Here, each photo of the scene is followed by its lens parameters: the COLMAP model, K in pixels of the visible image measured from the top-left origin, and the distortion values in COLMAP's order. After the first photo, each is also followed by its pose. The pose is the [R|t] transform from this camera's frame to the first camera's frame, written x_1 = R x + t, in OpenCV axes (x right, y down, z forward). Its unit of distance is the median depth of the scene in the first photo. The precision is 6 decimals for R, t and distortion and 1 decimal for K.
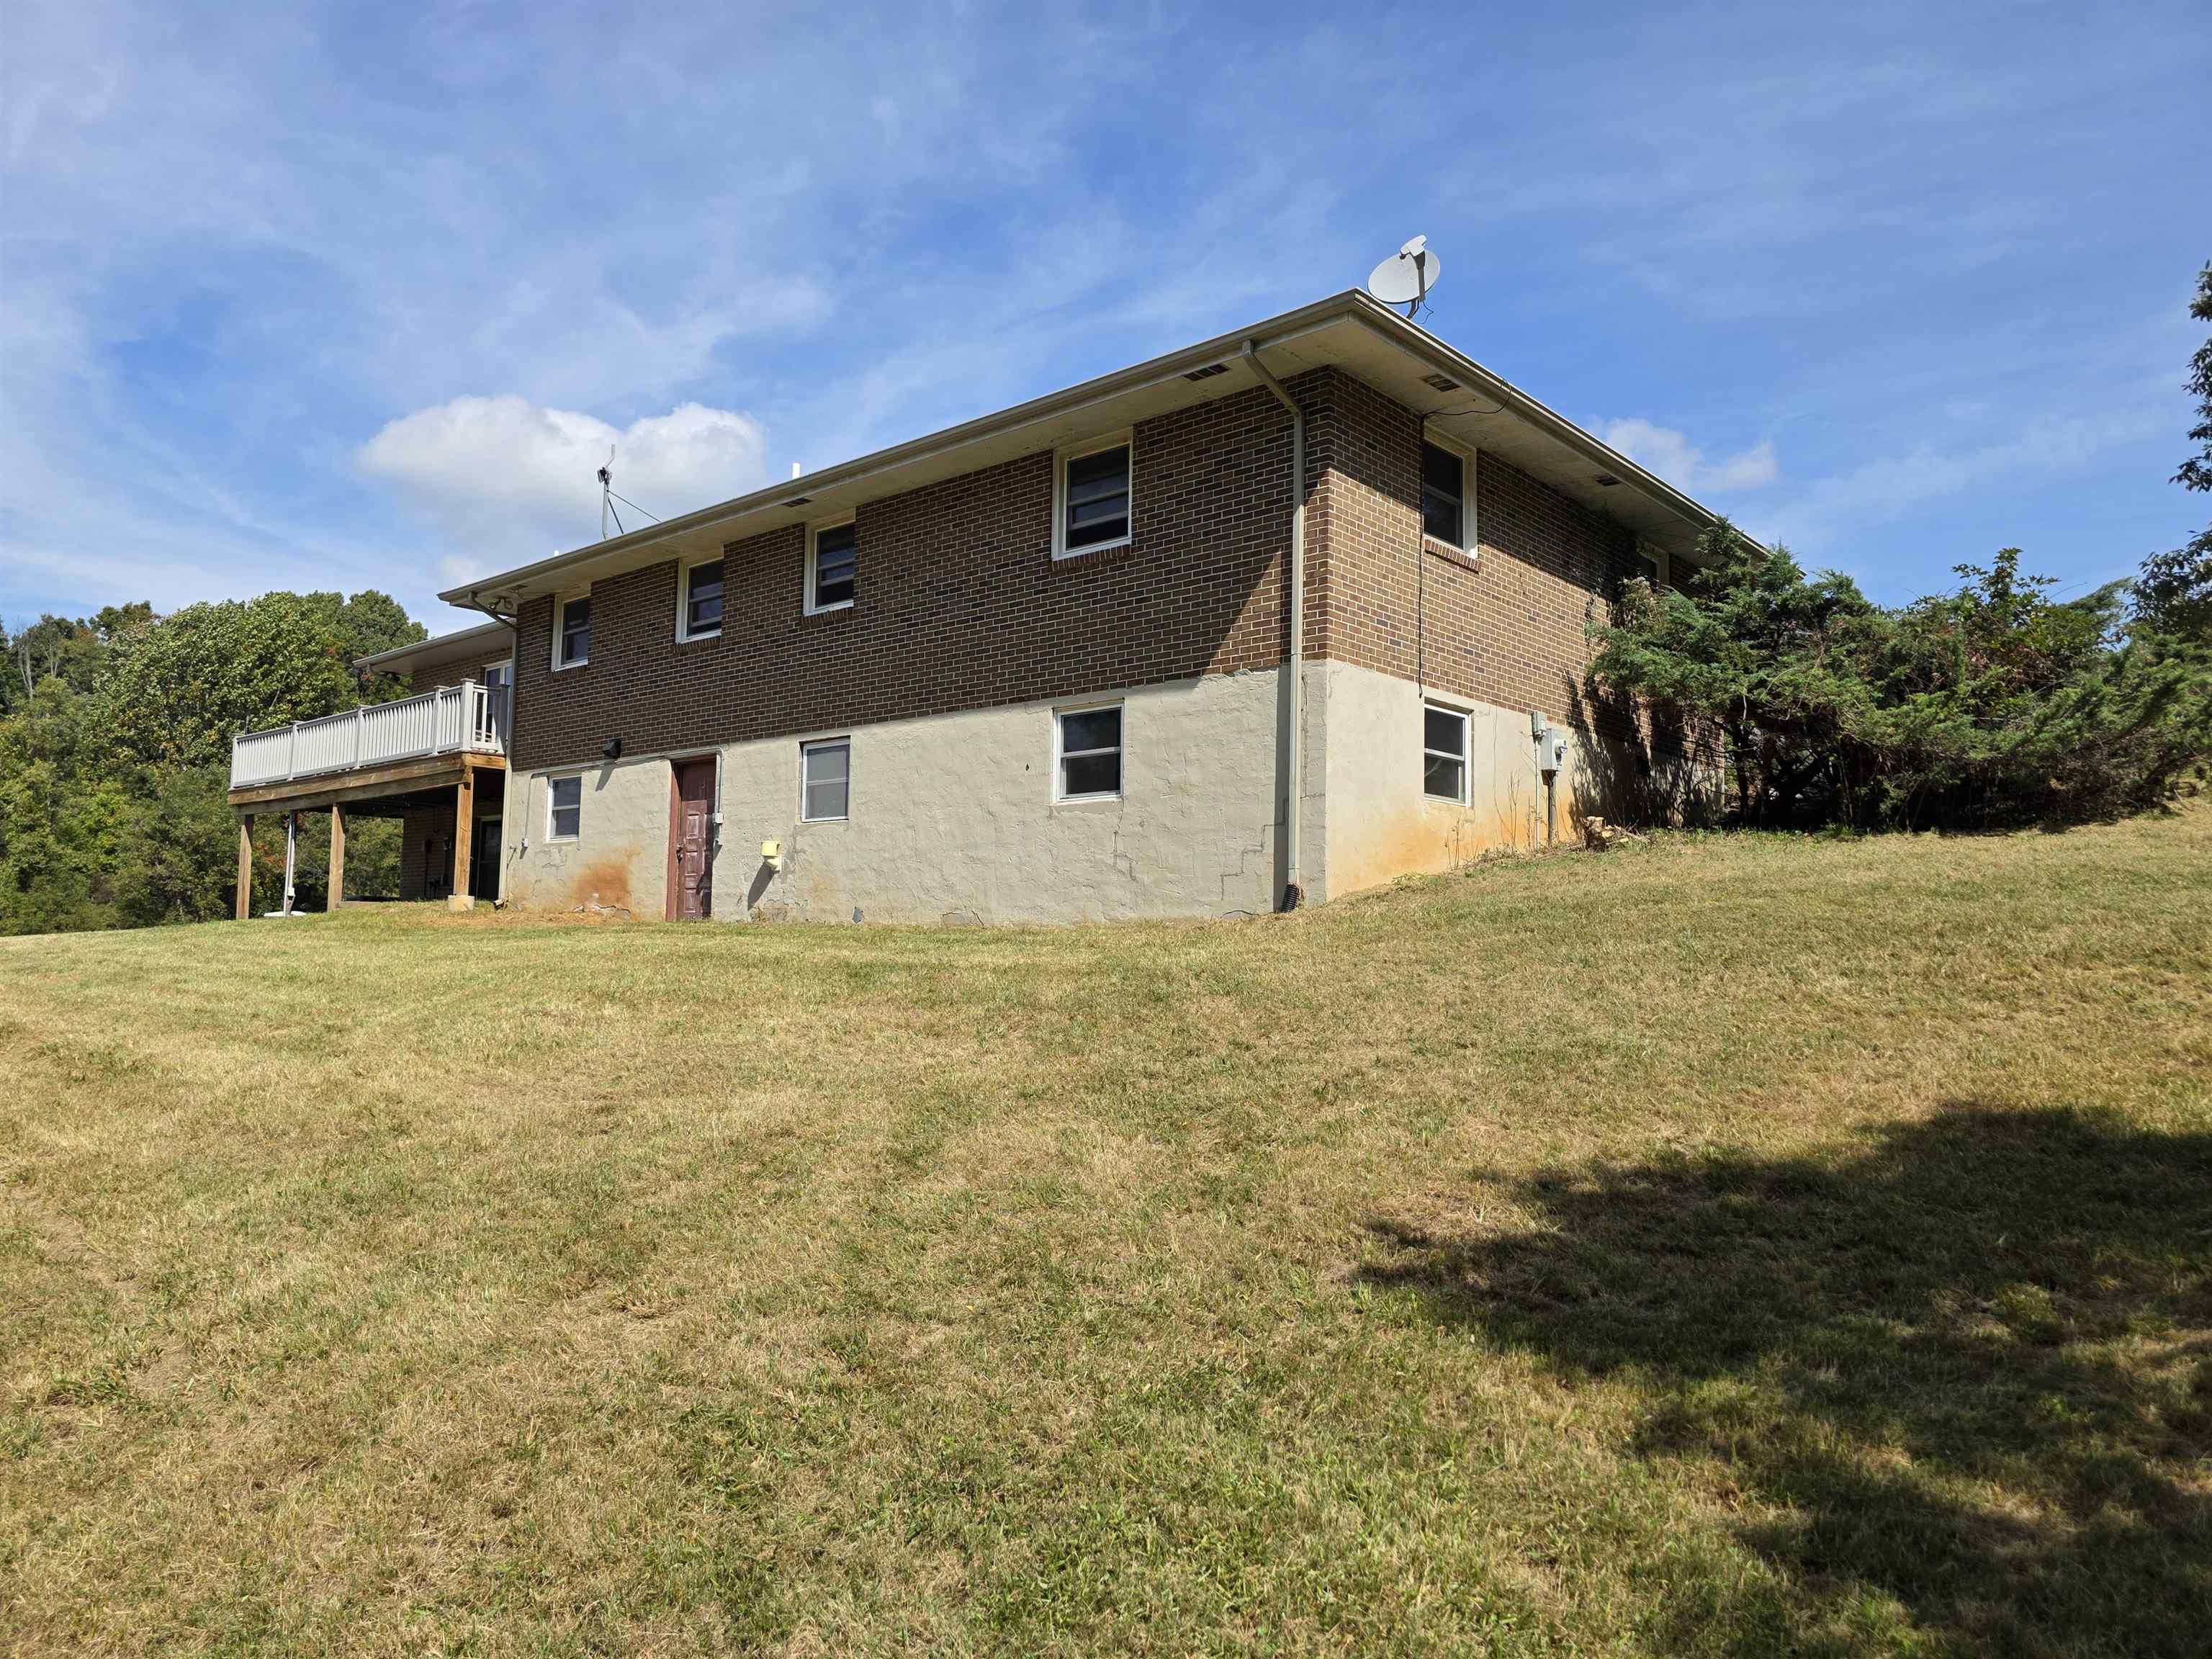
lens RADIAL K [[1499.8, 0, 1130.1], [0, 1499.8, 751.8], [0, 0, 1]] dist [0.069523, -0.058924]
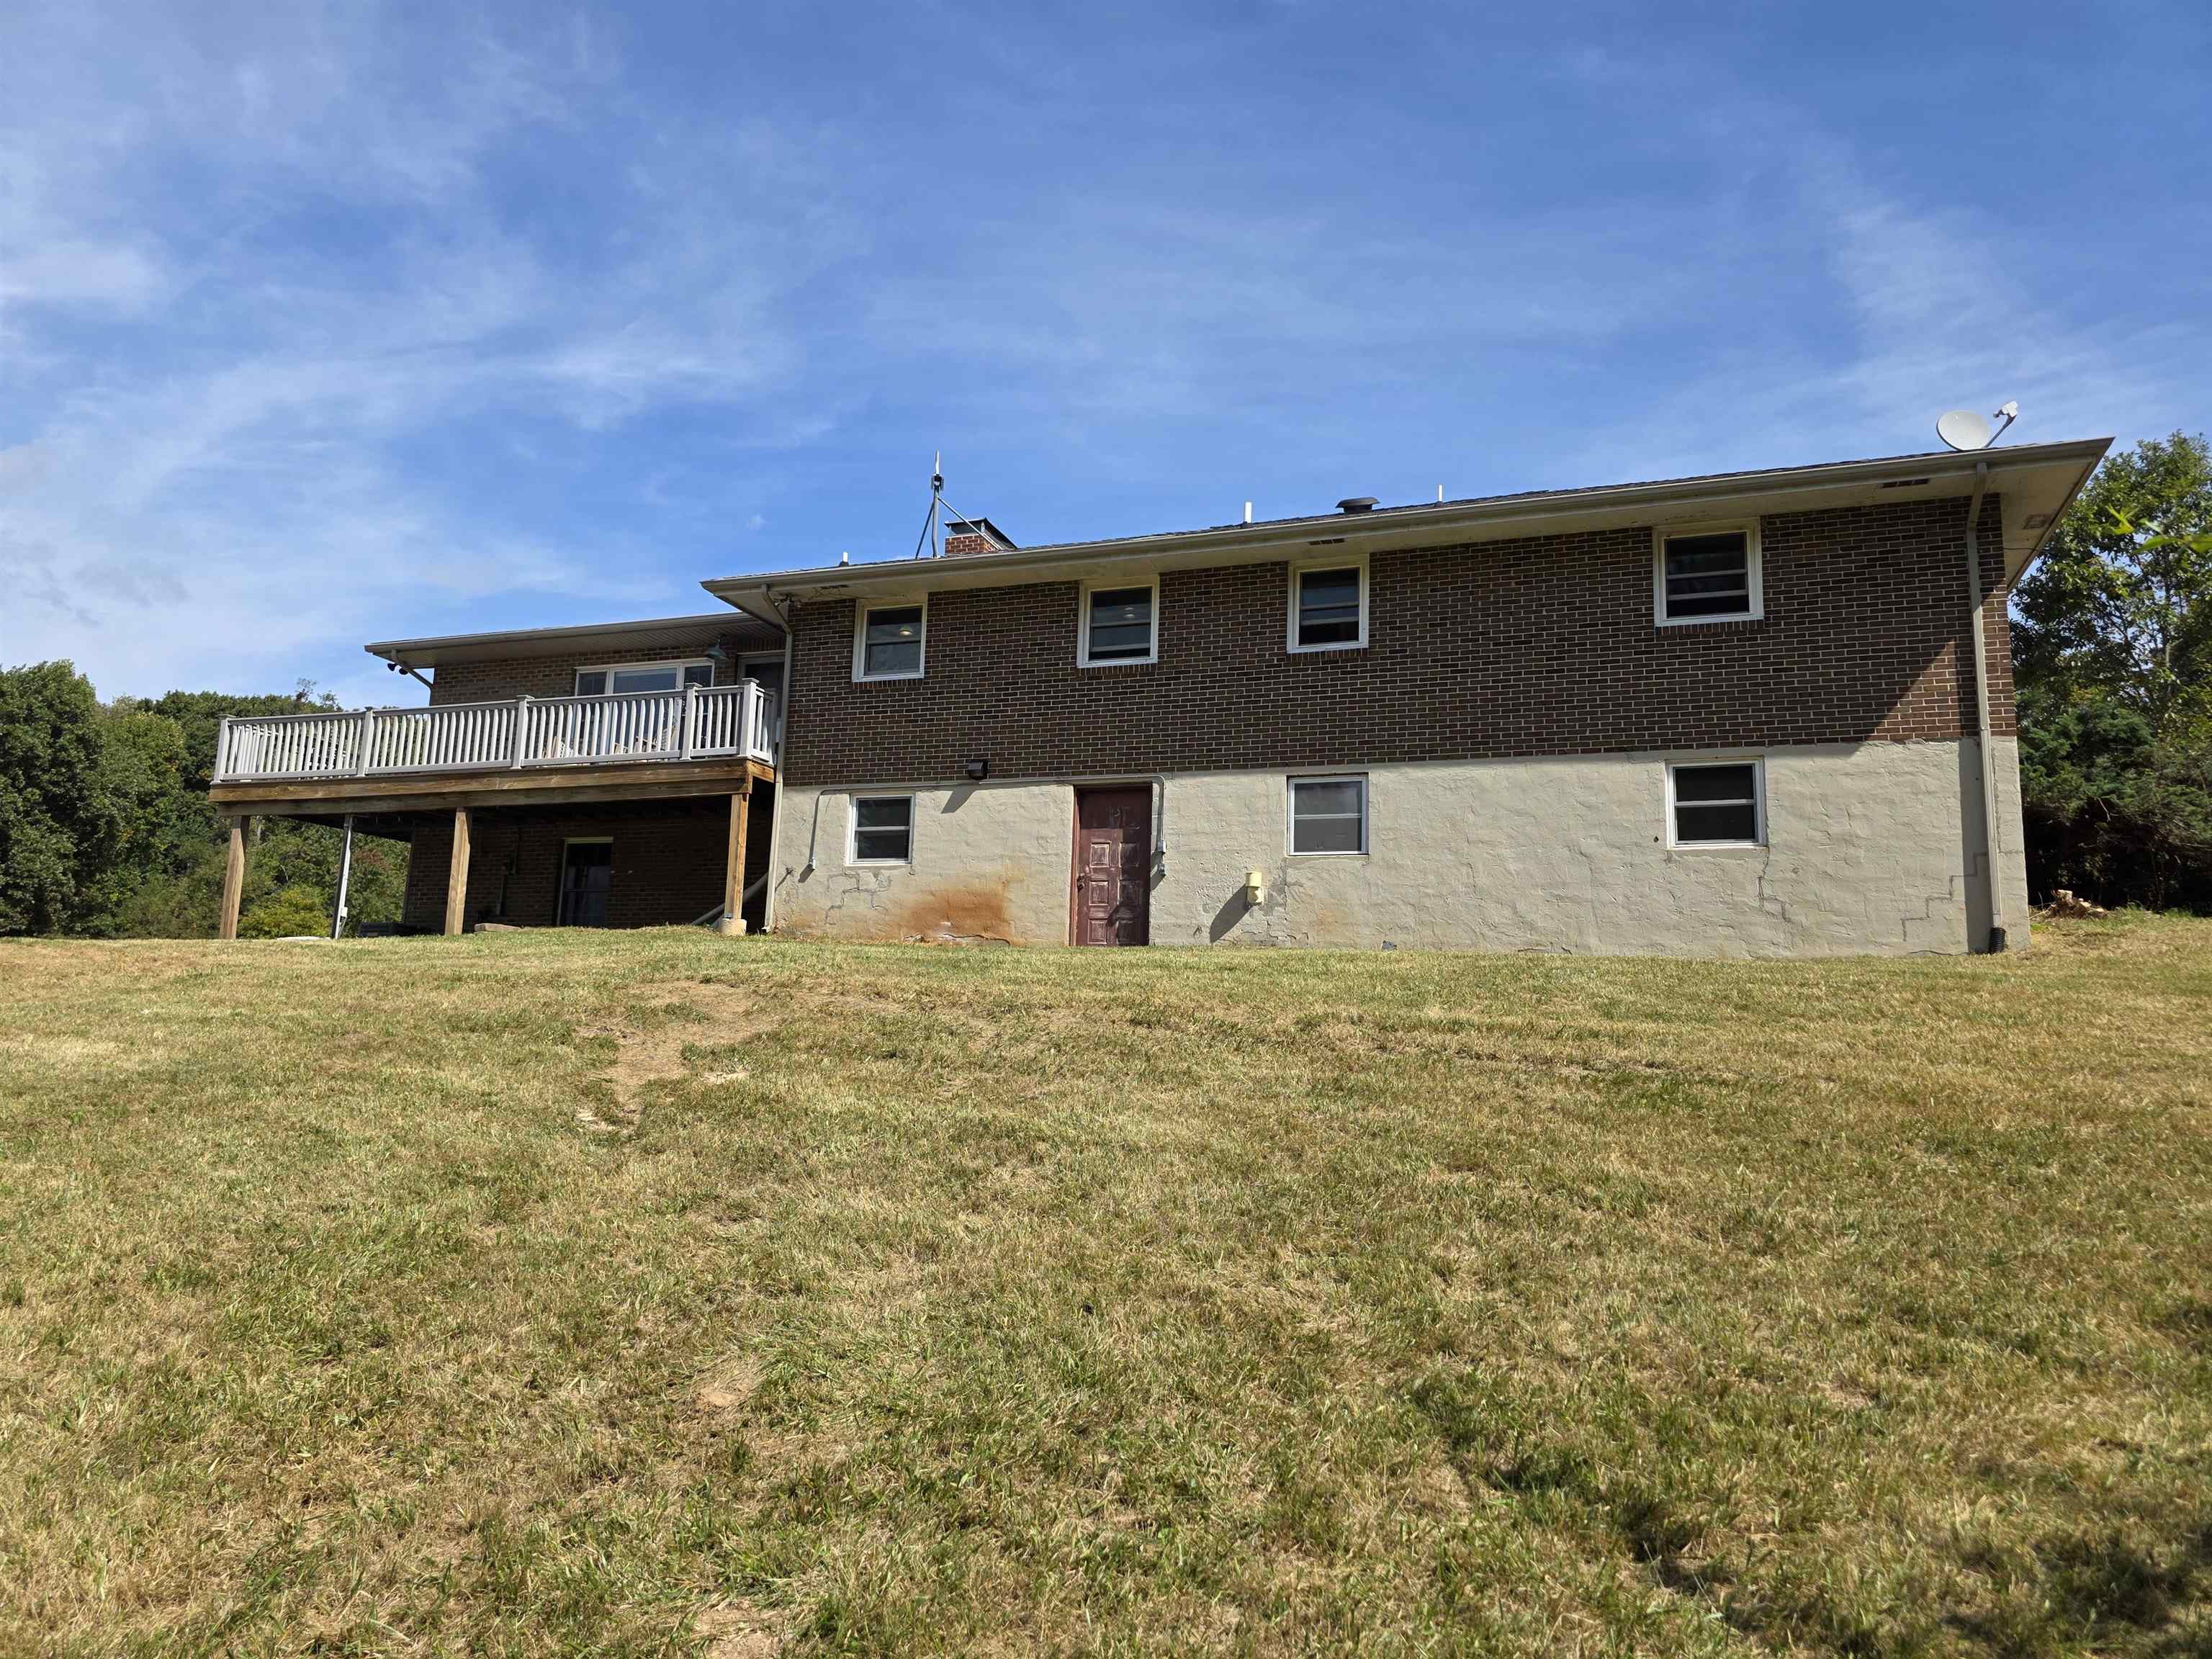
lens RADIAL K [[1499.8, 0, 1116.3], [0, 1499.8, 818.1], [0, 0, 1]] dist [0.069523, -0.058924]
pose [[0.920485, 0.072731, 0.383949, -0.610098], [-0.063021, 0.997295, -0.037829, 0.057526], [-0.385662, 0.010625, 0.922579, 0.103851]]
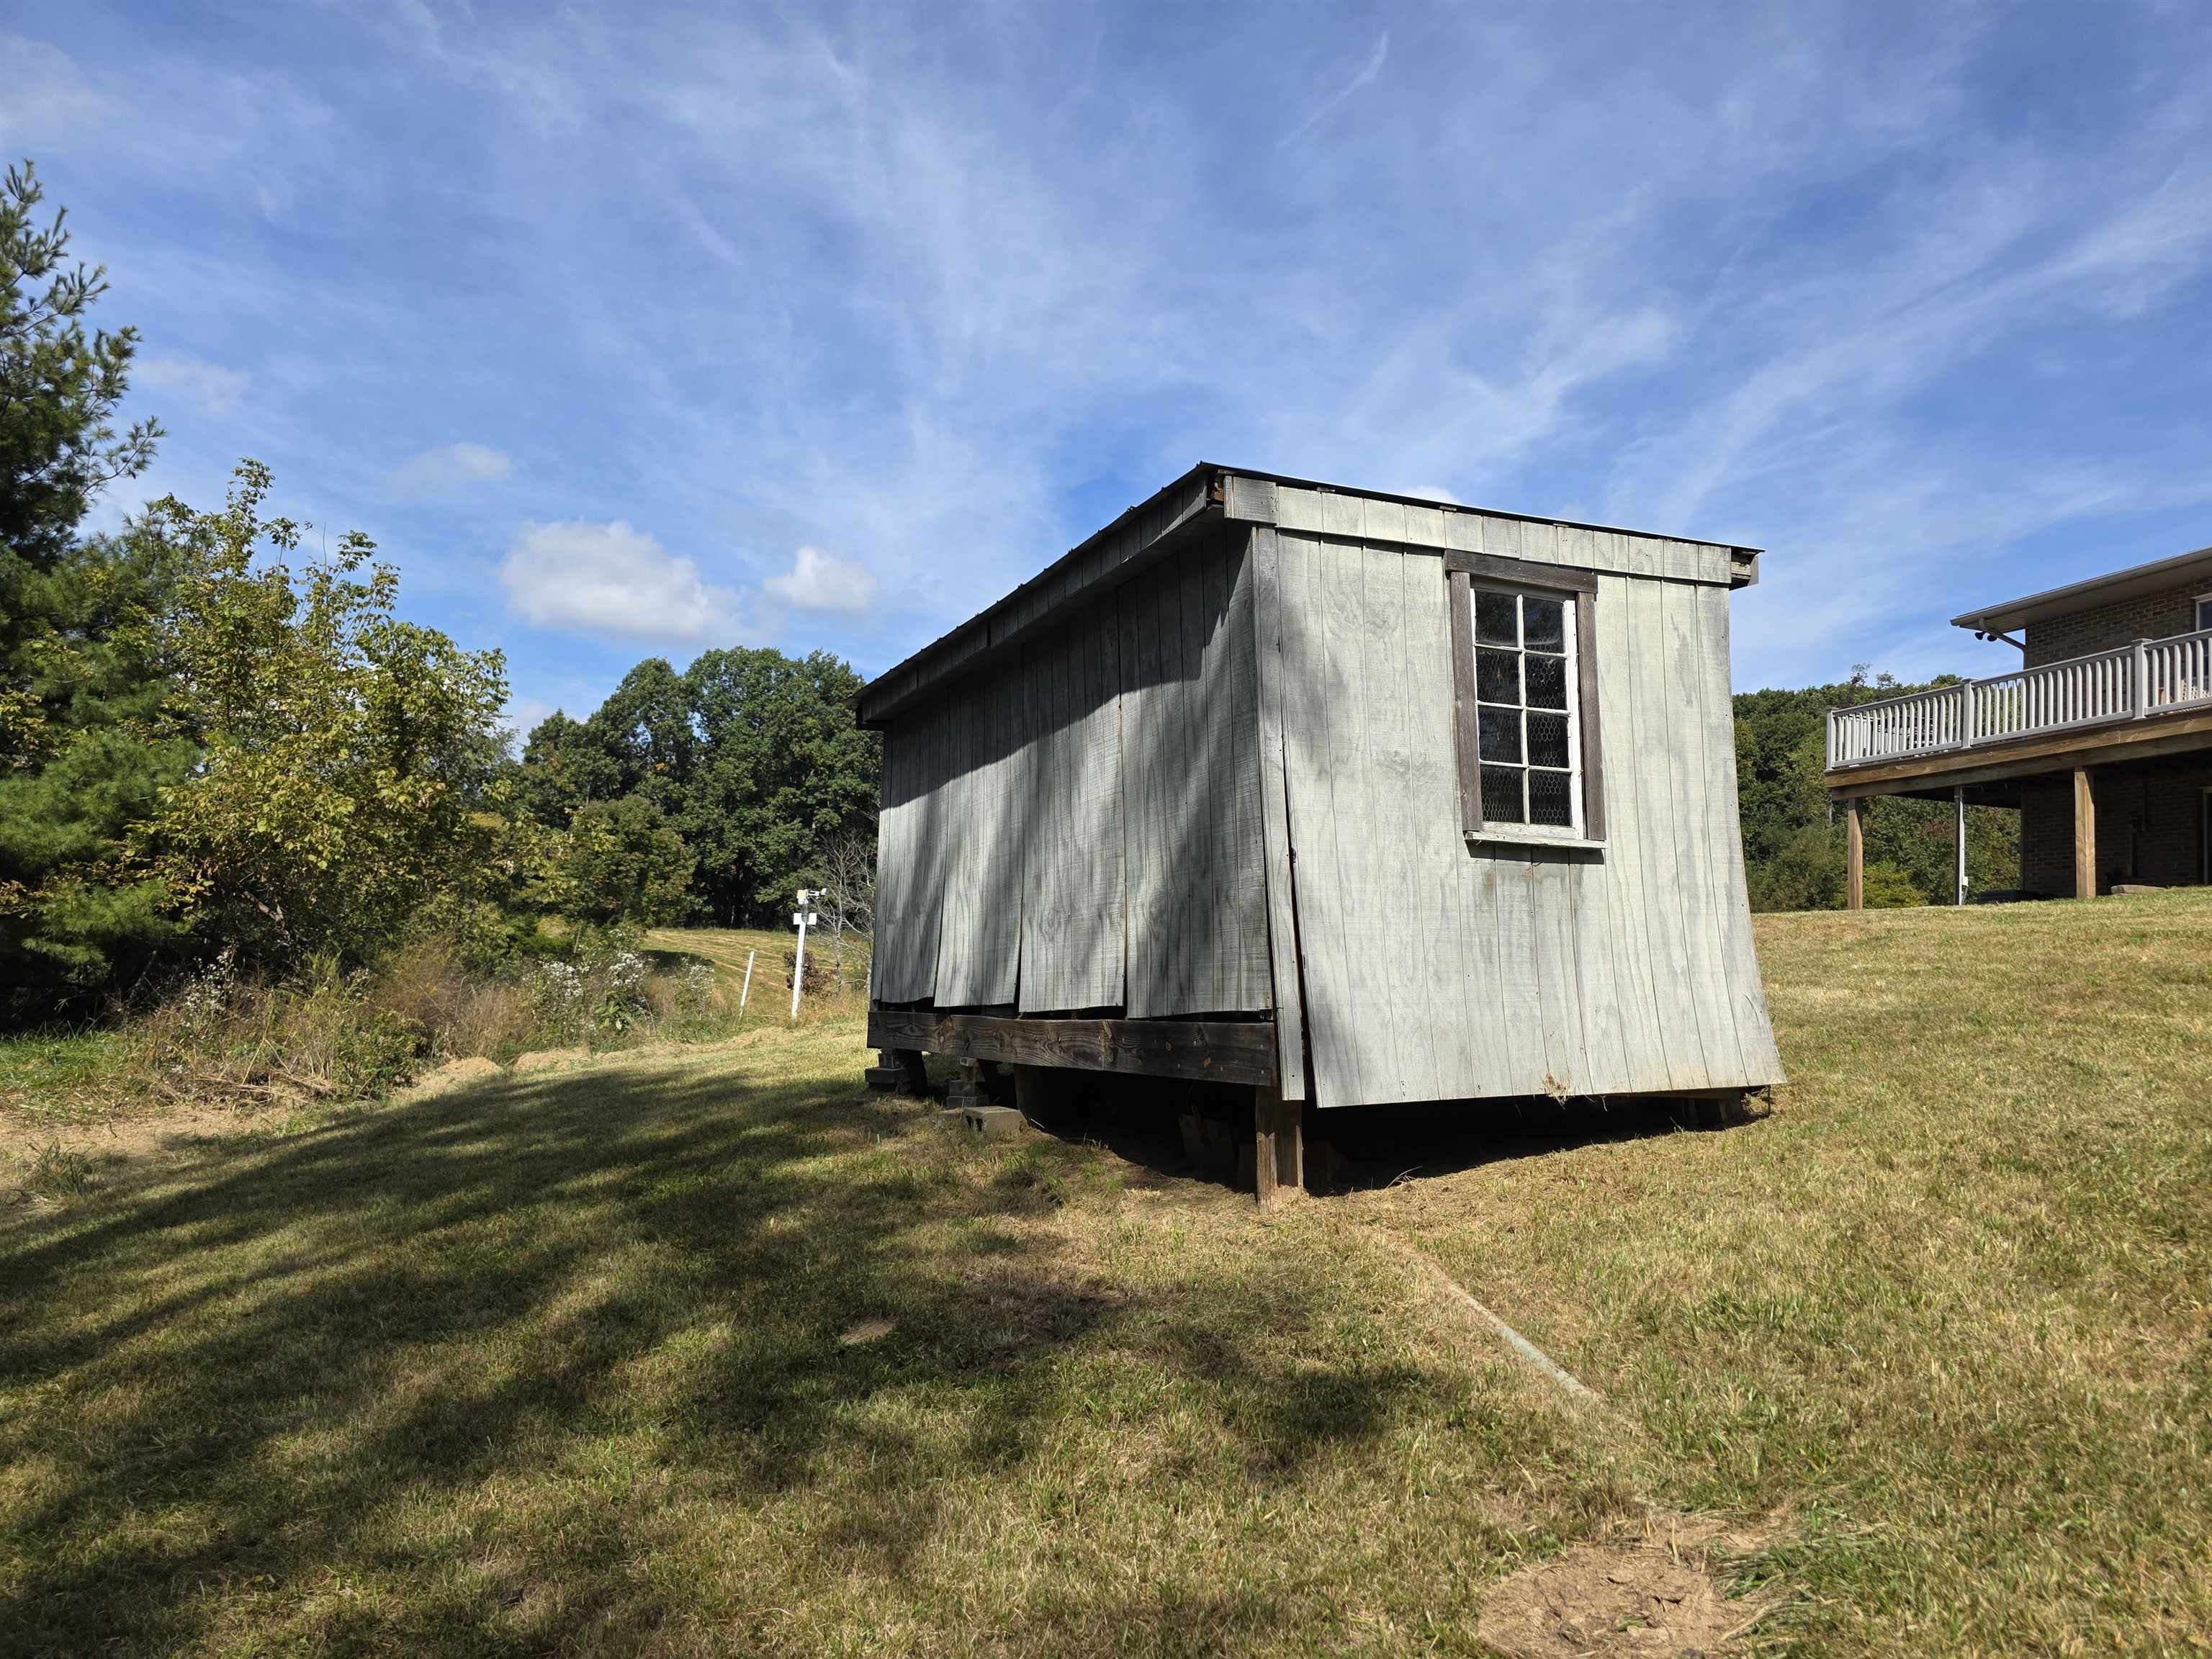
lens RADIAL K [[1499.8, 0, 1097.4], [0, 1499.8, 836.9], [0, 0, 1]] dist [0.069523, -0.058924]
pose [[0.848654, -0.026532, -0.528282, -0.642239], [0.034089, 0.999408, 0.004569, 0.058761], [0.527848, -0.021887, 0.849057, 0.034780]]
